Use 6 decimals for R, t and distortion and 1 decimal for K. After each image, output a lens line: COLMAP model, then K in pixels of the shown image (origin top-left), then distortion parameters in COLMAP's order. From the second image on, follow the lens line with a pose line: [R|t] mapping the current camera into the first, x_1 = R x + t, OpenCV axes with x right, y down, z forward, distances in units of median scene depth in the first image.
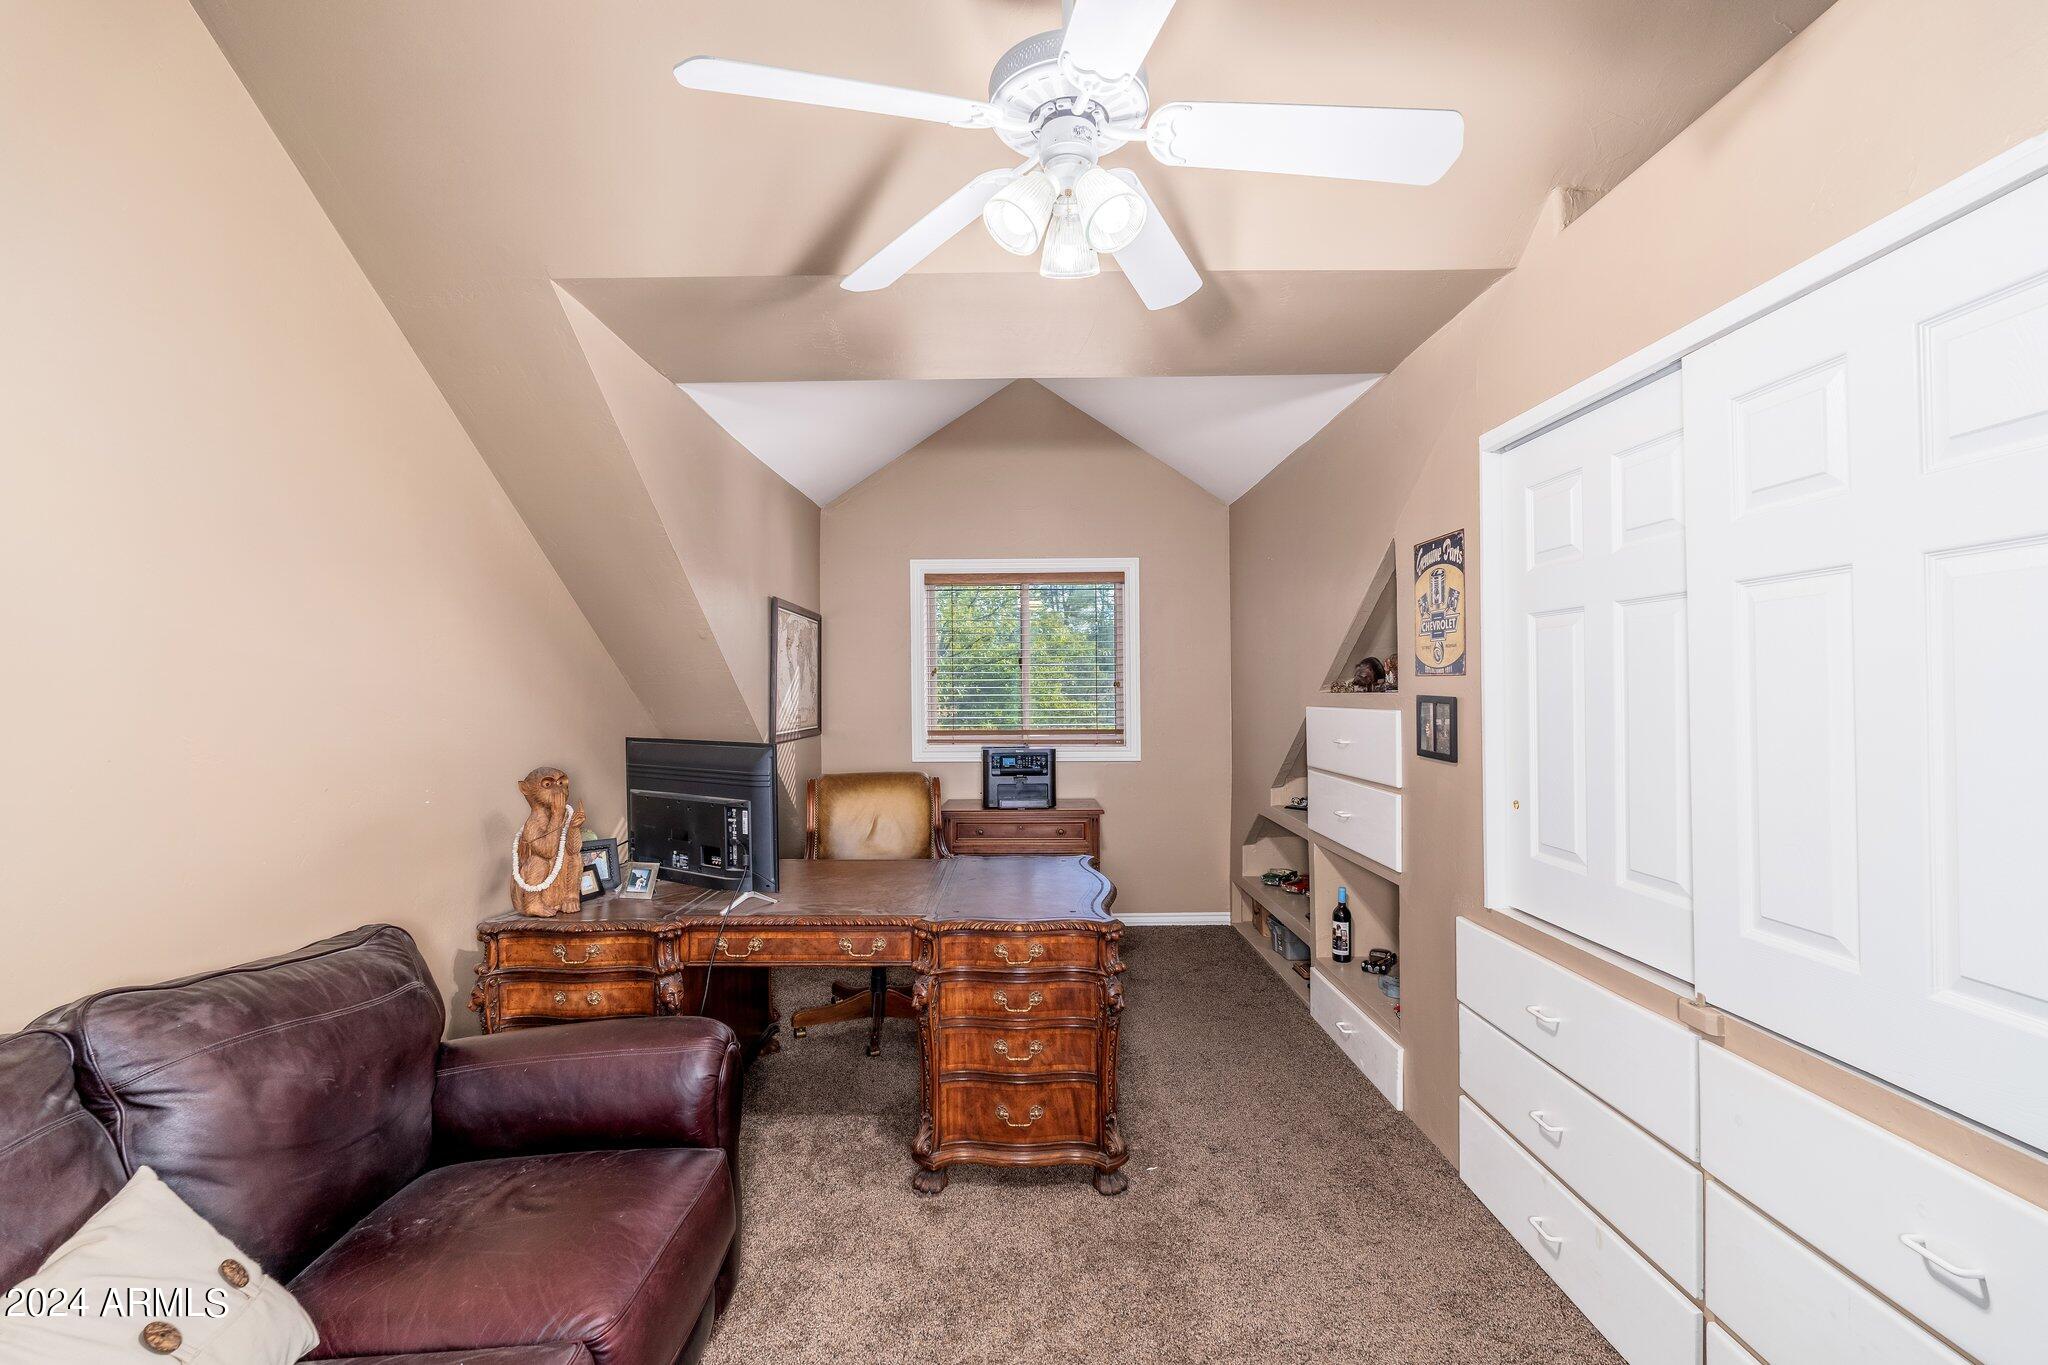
lens RADIAL K [[920.9, 0, 1019.5], [0, 920.9, 688.5], [0, 0, 1]] dist [-0.000601, 0.000663]
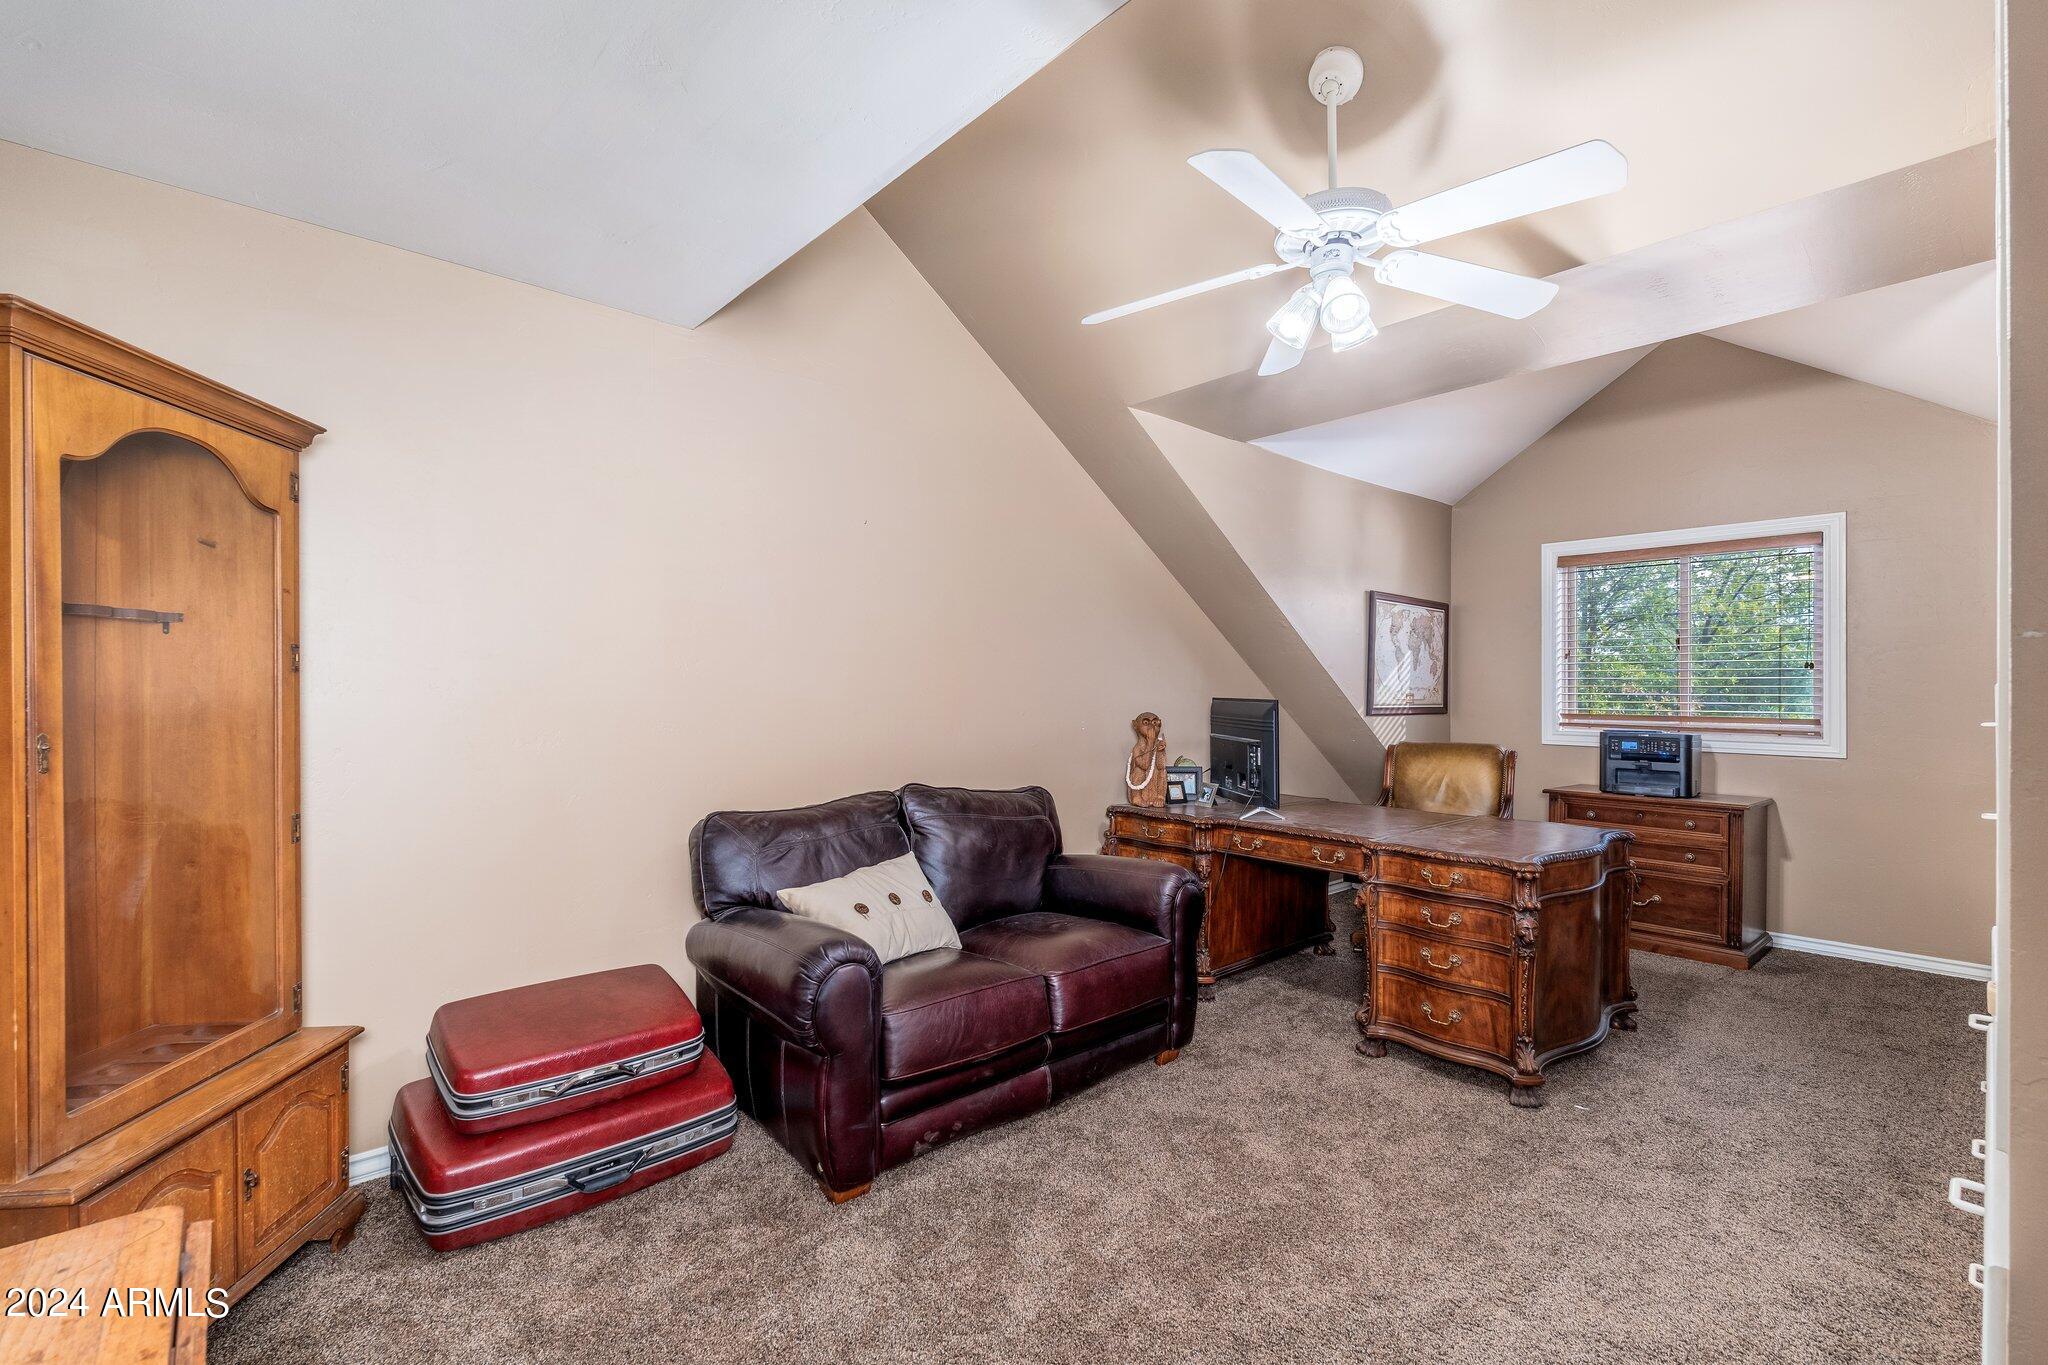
lens RADIAL K [[888.5, 0, 1024.0], [0, 888.5, 682.5], [0, 0, 1]] dist [-0.000815, -0.000118]
pose [[0.672451, 0.005527, -0.740121, 0.466535], [-0.009934, 0.999949, -0.001558, 0.040949], [0.740075, 0.008400, 0.672472, -0.165409]]
